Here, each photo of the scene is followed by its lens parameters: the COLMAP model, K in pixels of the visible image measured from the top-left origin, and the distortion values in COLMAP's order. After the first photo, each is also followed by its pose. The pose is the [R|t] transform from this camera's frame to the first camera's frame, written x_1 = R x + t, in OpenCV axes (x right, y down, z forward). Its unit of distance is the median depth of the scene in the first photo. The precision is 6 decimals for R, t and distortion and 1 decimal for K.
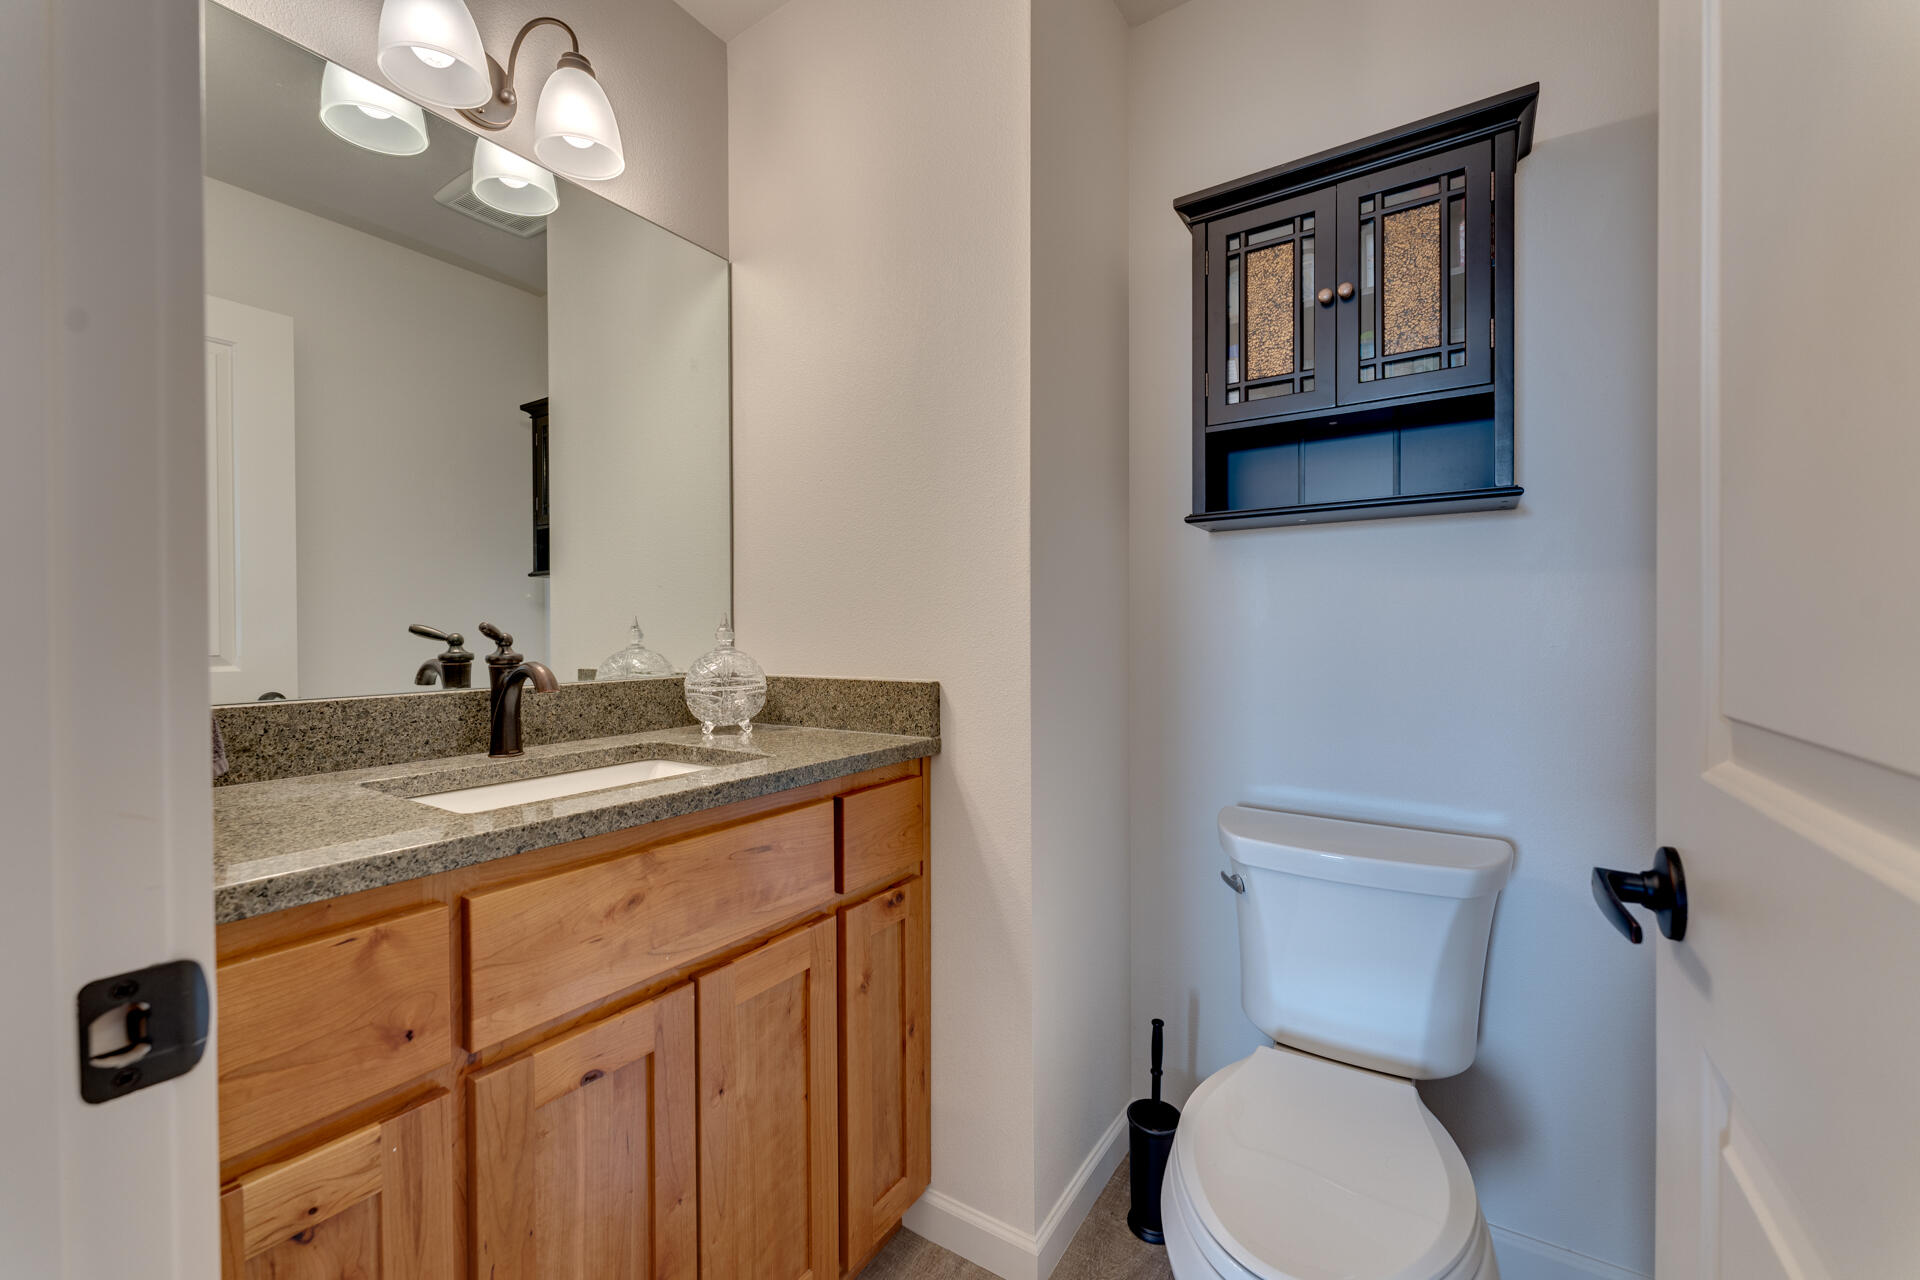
lens RADIAL K [[765.3, 0, 960.0], [0, 765.3, 640.0], [0, 0, 1]] dist [-0.000434, 0.000110]
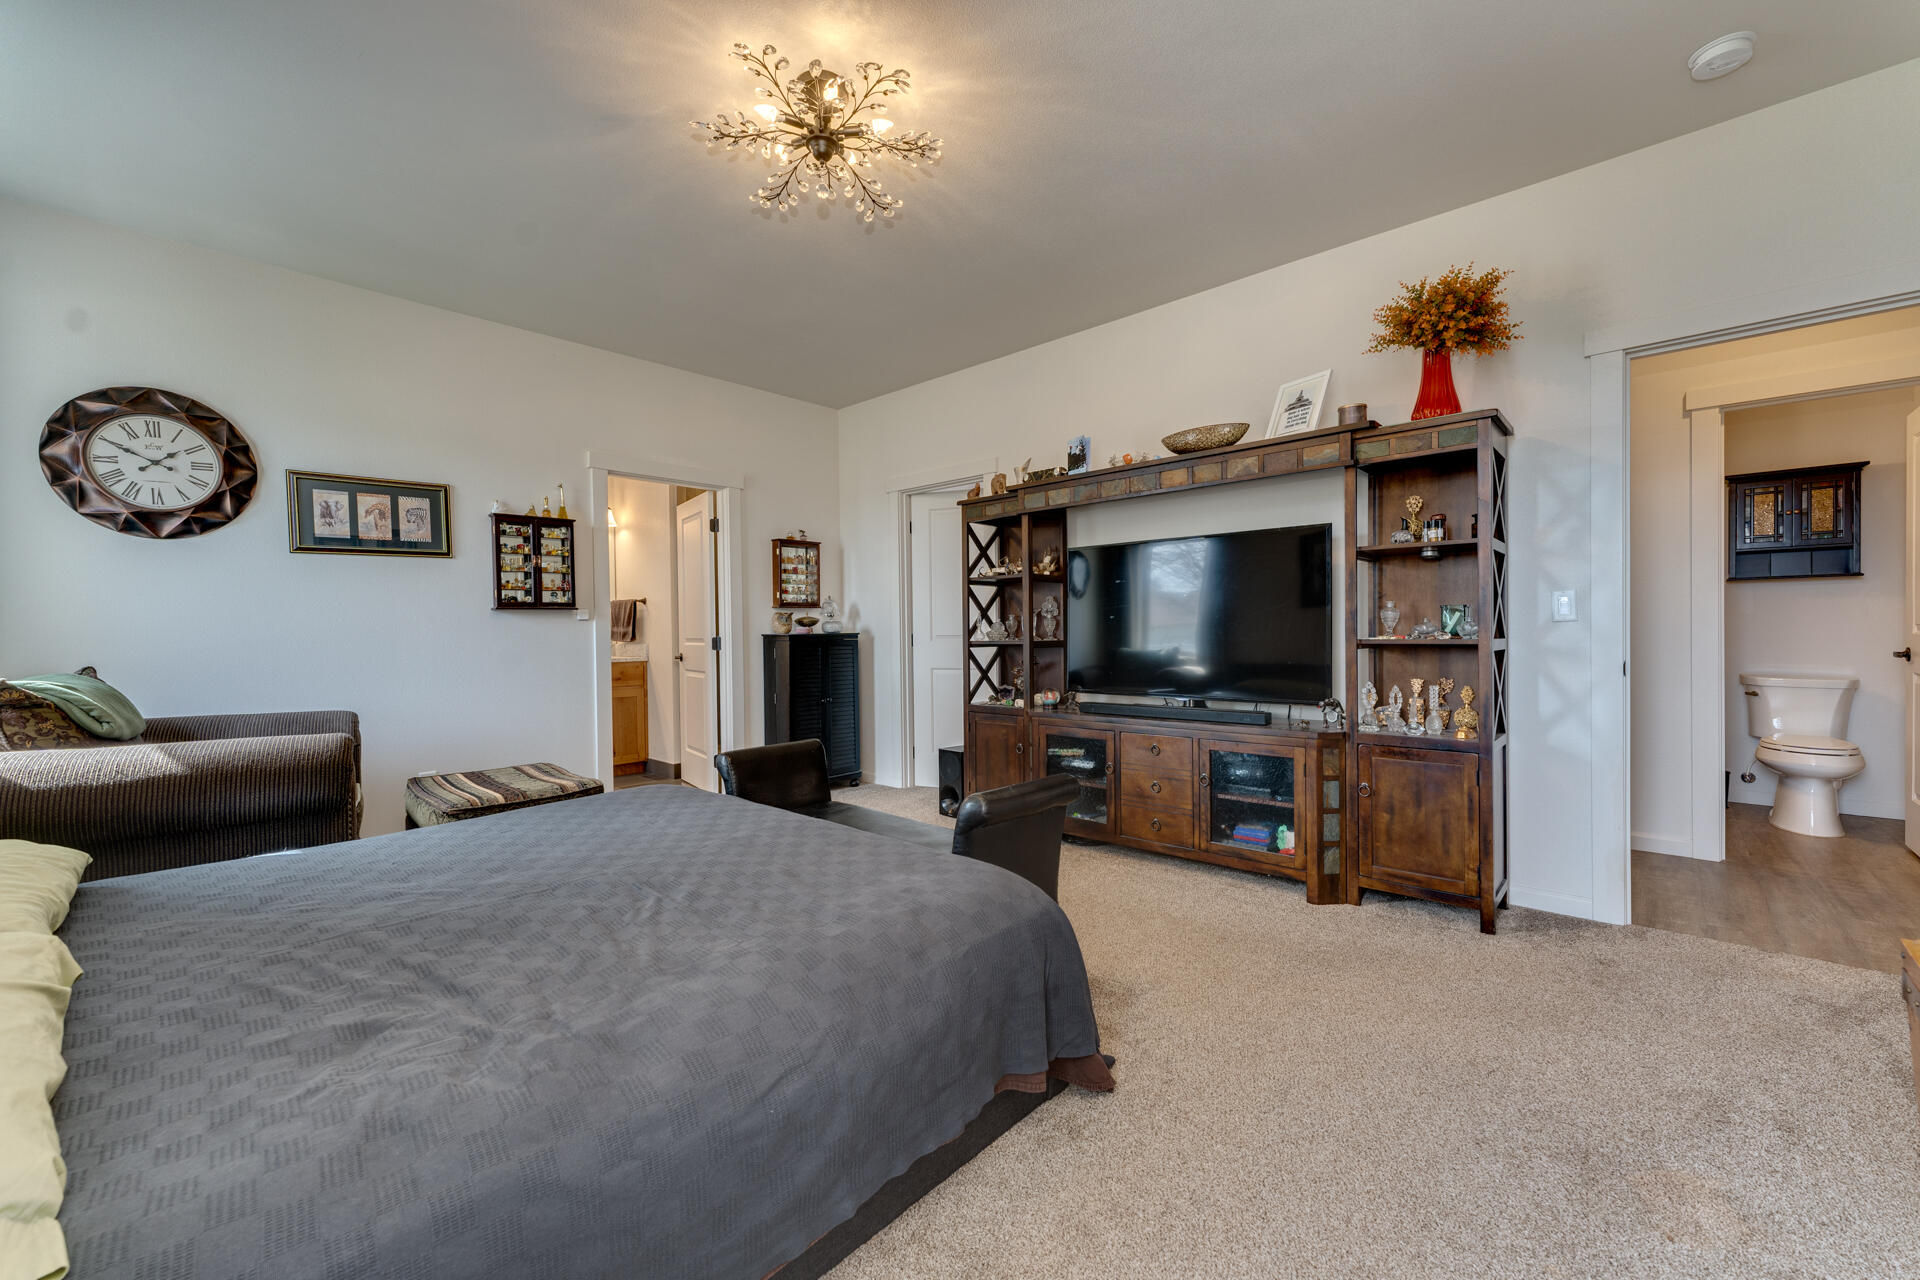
lens RADIAL K [[765.3, 0, 960.0], [0, 765.3, 640.0], [0, 0, 1]] dist [-0.000434, 0.000110]
pose [[0.986157, 0.003664, -0.165775, -2.478276], [-0.001706, 0.999927, 0.011952, 0.055725], [0.165806, -0.011503, 0.986091, -2.816380]]
